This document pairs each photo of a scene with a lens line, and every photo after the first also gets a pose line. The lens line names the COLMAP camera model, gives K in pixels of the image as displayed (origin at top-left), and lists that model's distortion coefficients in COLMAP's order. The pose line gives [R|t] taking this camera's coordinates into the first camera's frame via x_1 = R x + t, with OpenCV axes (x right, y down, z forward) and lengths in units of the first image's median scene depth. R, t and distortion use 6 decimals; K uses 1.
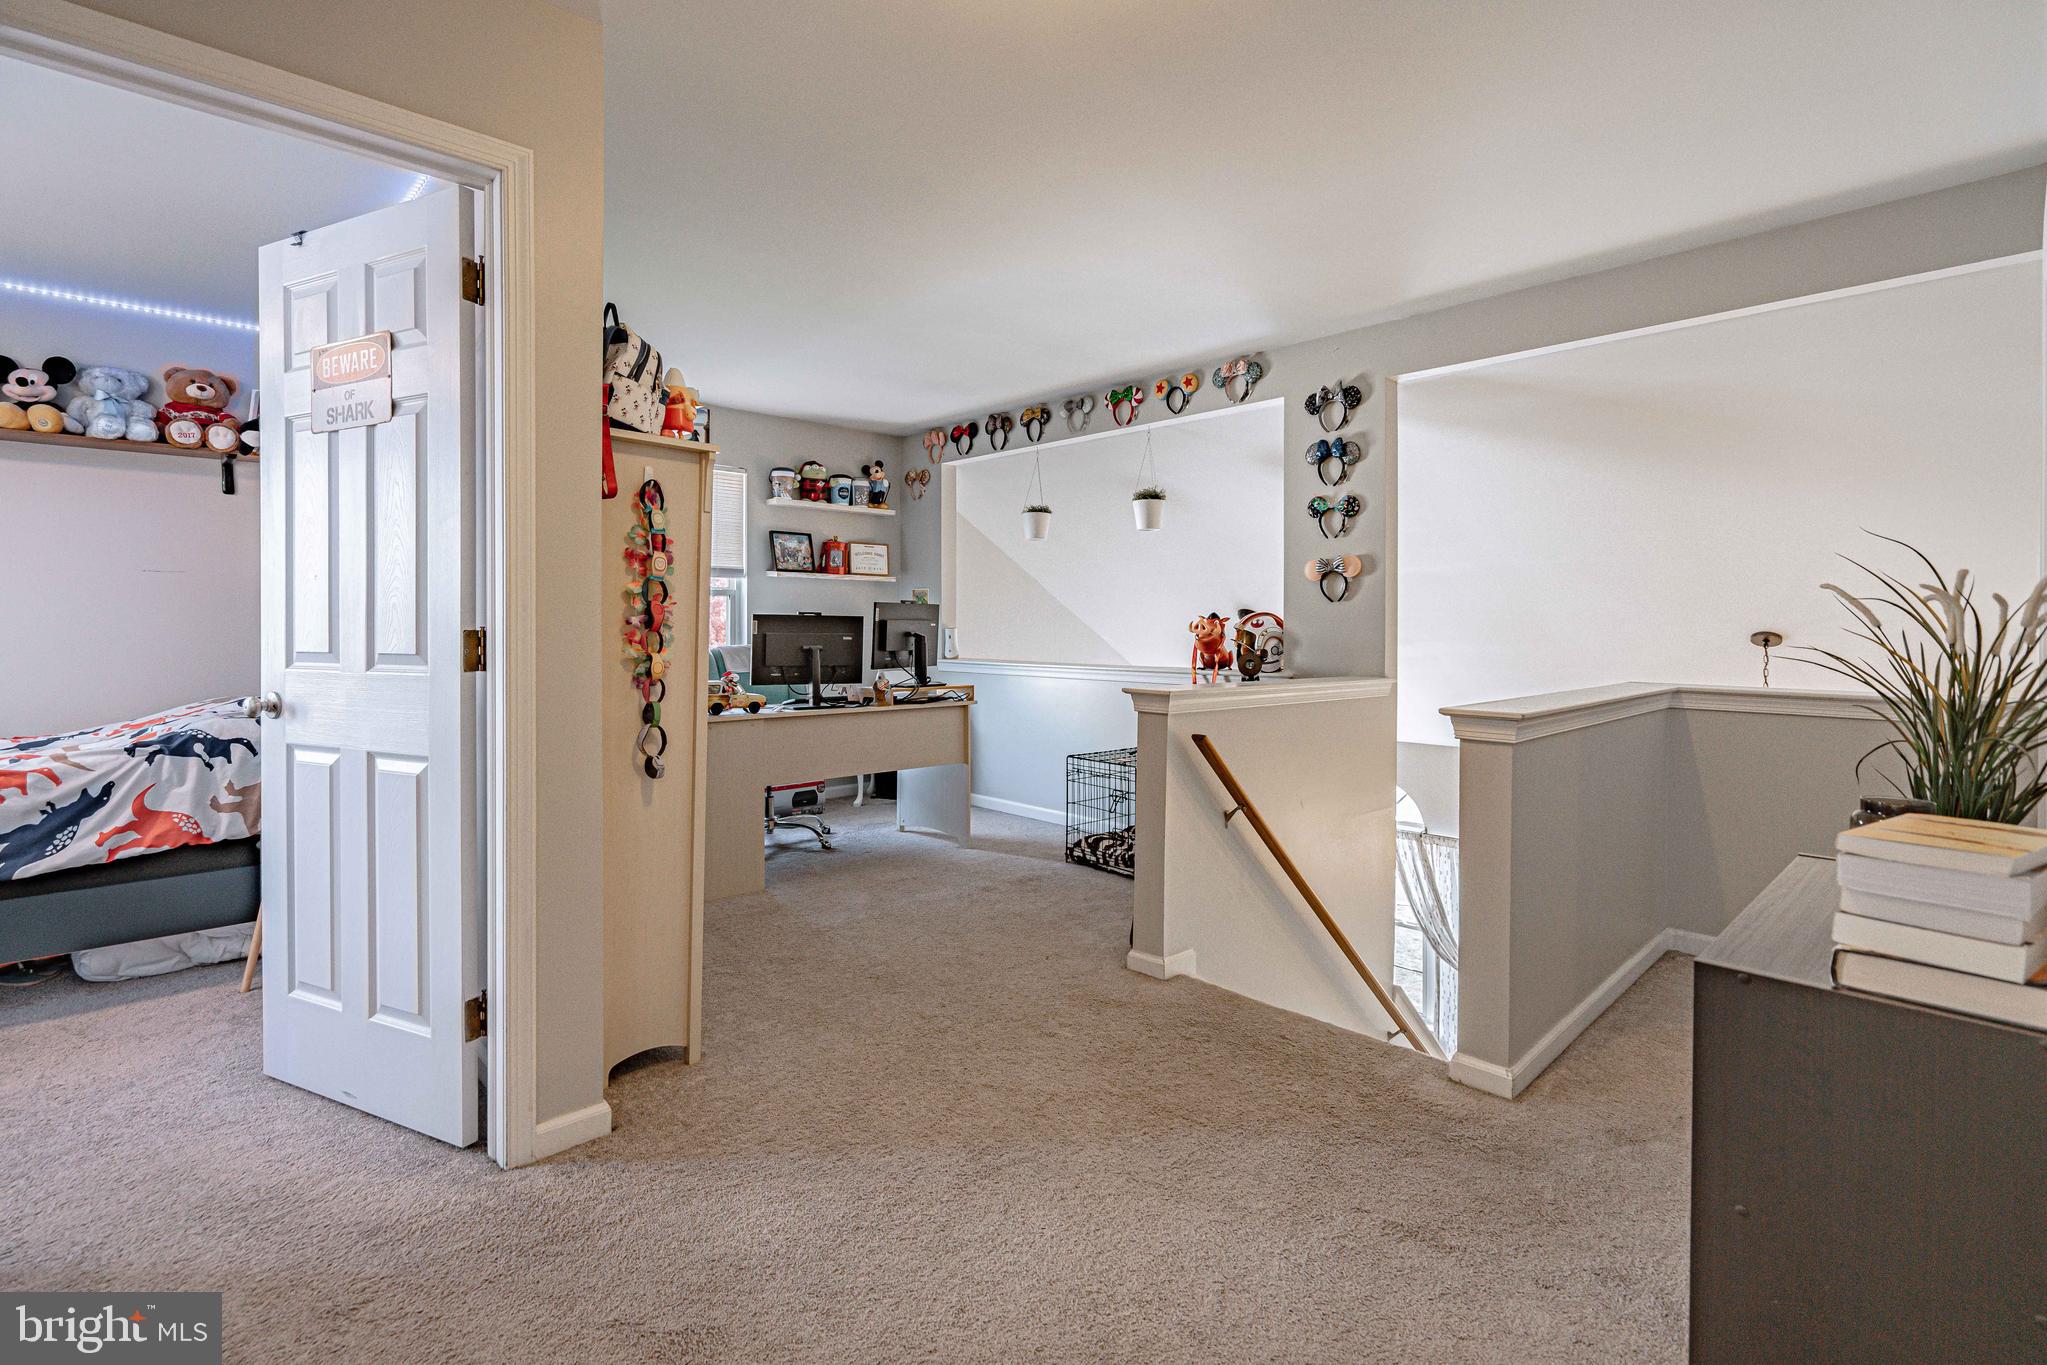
lens RADIAL K [[947.2, 0, 991.9], [0, 947.2, 629.5], [0, 0, 1]] dist [-0.004871, 0.002628]
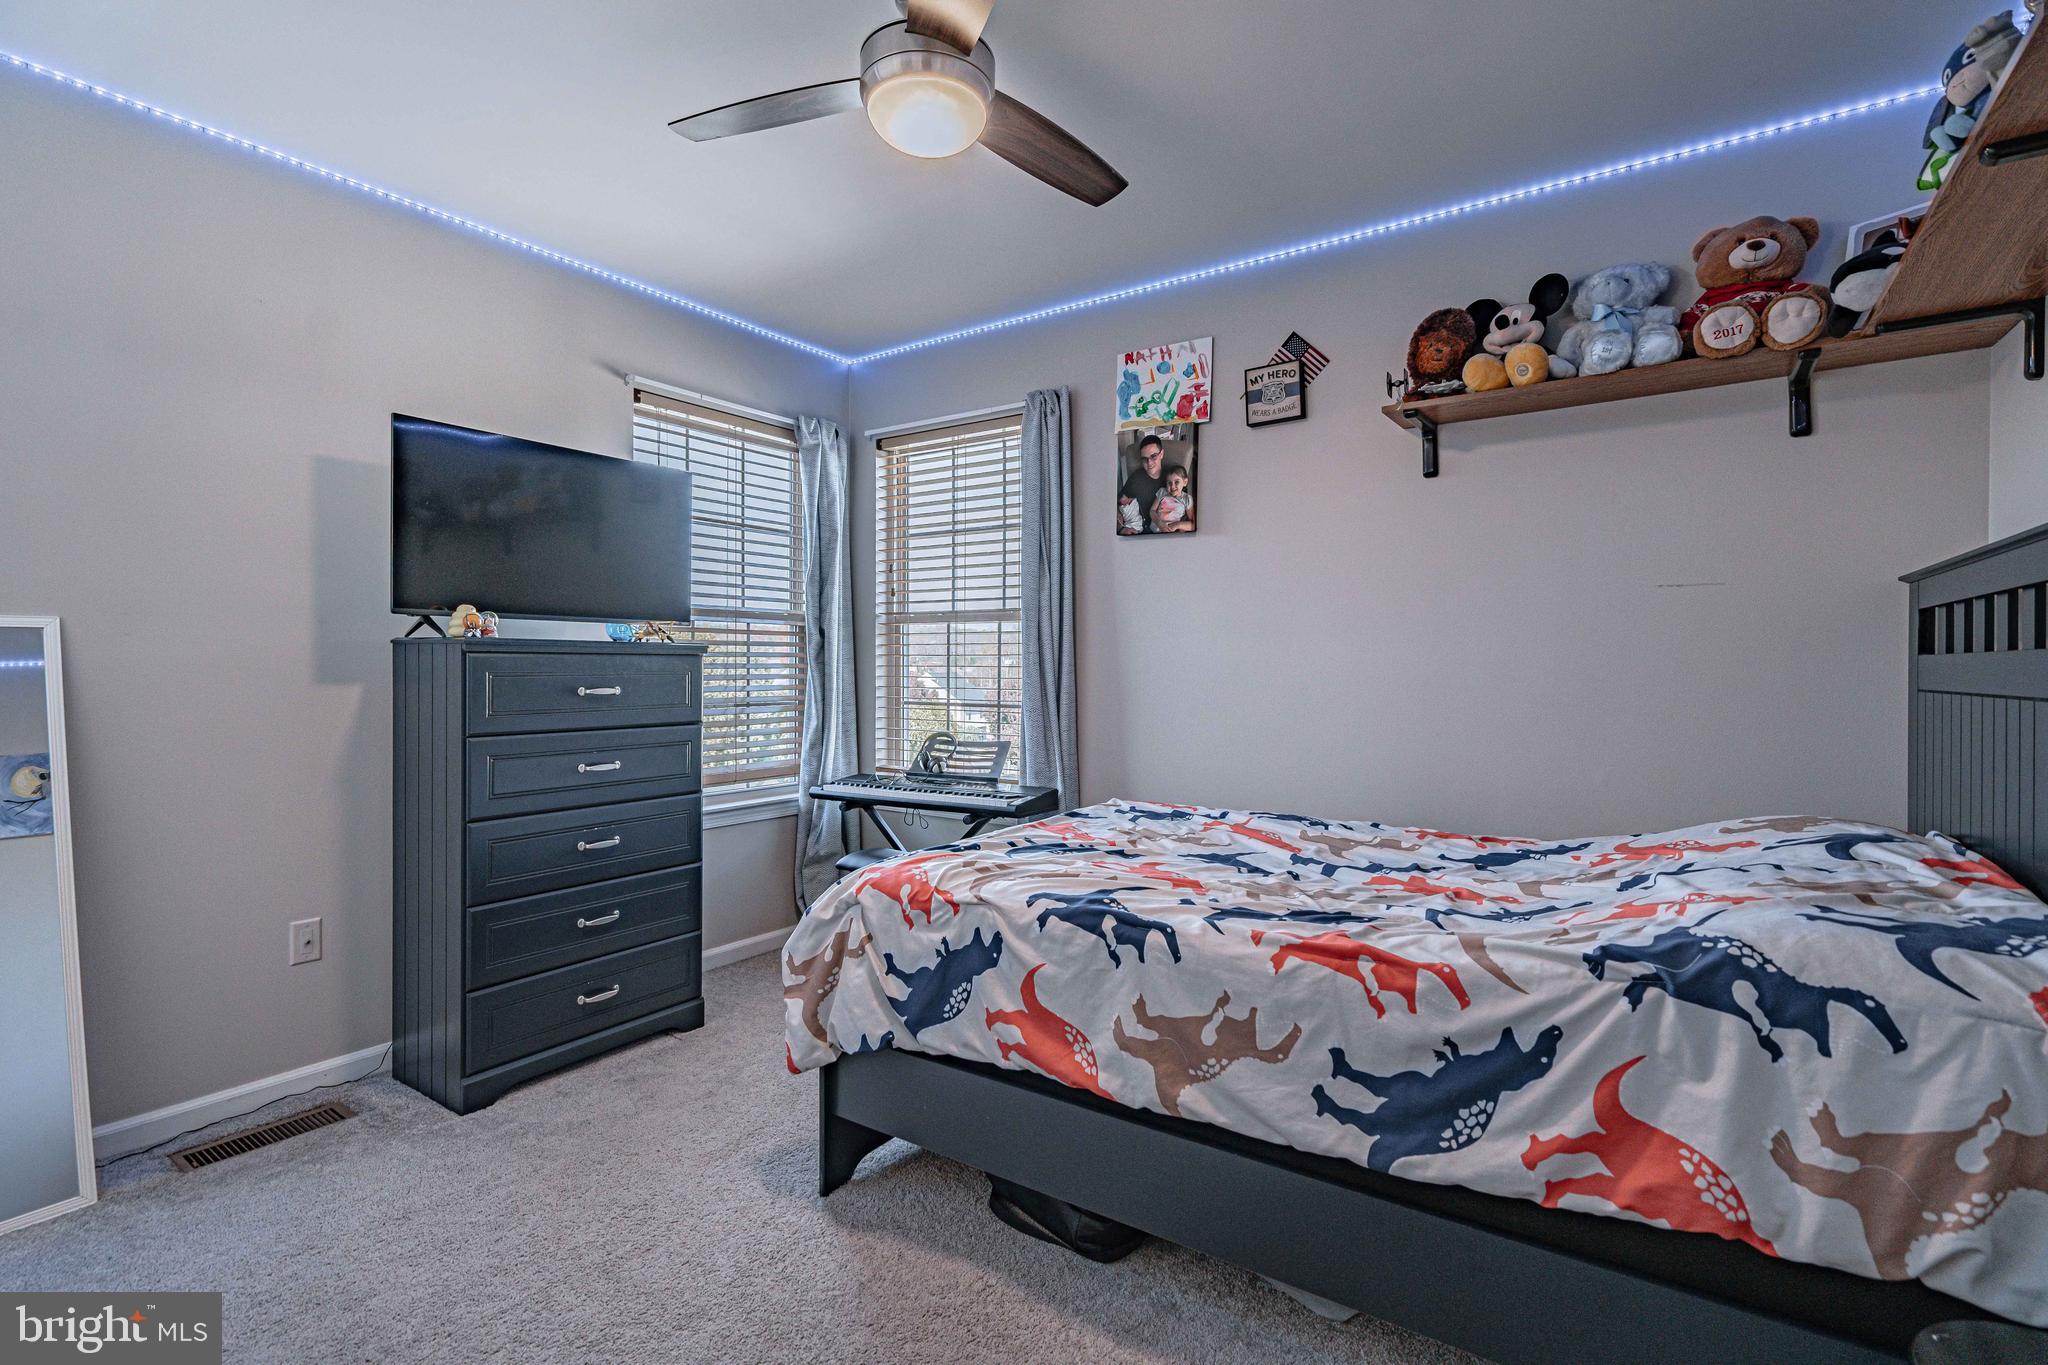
lens RADIAL K [[947.7, 0, 1012.9], [0, 947.7, 675.4], [0, 0, 1]] dist [-0.004871, 0.002628]
pose [[0.216146, 0.008927, -0.976320, -0.507629], [-0.009853, 0.999927, 0.006962, -0.006427], [0.976311, 0.008115, 0.216218, 0.599499]]
